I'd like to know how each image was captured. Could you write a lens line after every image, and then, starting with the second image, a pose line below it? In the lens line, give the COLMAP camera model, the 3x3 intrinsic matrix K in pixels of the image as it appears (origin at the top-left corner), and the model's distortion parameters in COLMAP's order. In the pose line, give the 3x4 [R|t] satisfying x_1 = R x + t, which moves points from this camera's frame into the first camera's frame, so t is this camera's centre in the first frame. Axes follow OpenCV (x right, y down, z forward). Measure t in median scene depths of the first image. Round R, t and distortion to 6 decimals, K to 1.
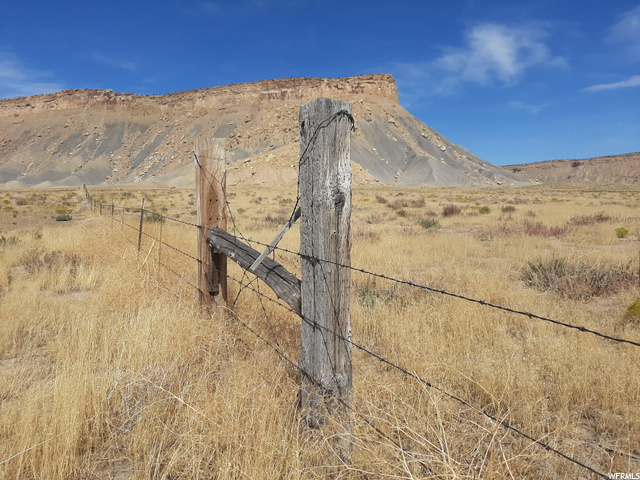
lens RADIAL K [[492.4, 0, 316.6], [0, 492.4, 251.2], [0, 0, 1]] dist [0.065203, -0.099703]
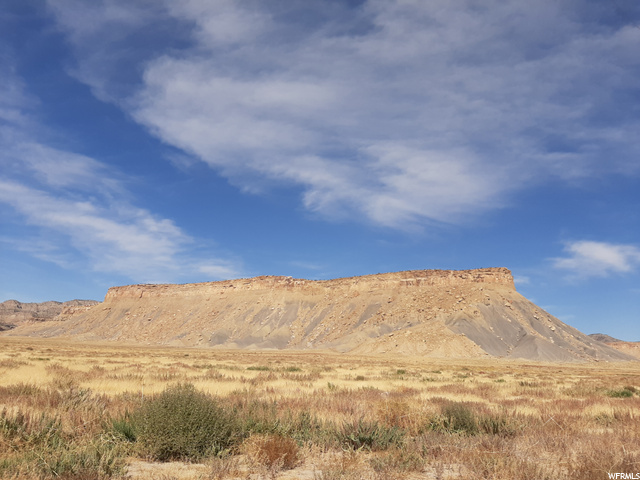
lens RADIAL K [[491.8, 0, 320.0], [0, 491.8, 240.0], [0, 0, 1]] dist [0.064661, -0.140457]
pose [[0.965776, -0.013874, -0.259005, 0.021012], [-0.076016, 0.939581, -0.333781, 0.032154], [0.247987, 0.342046, 0.906370, -0.283001]]
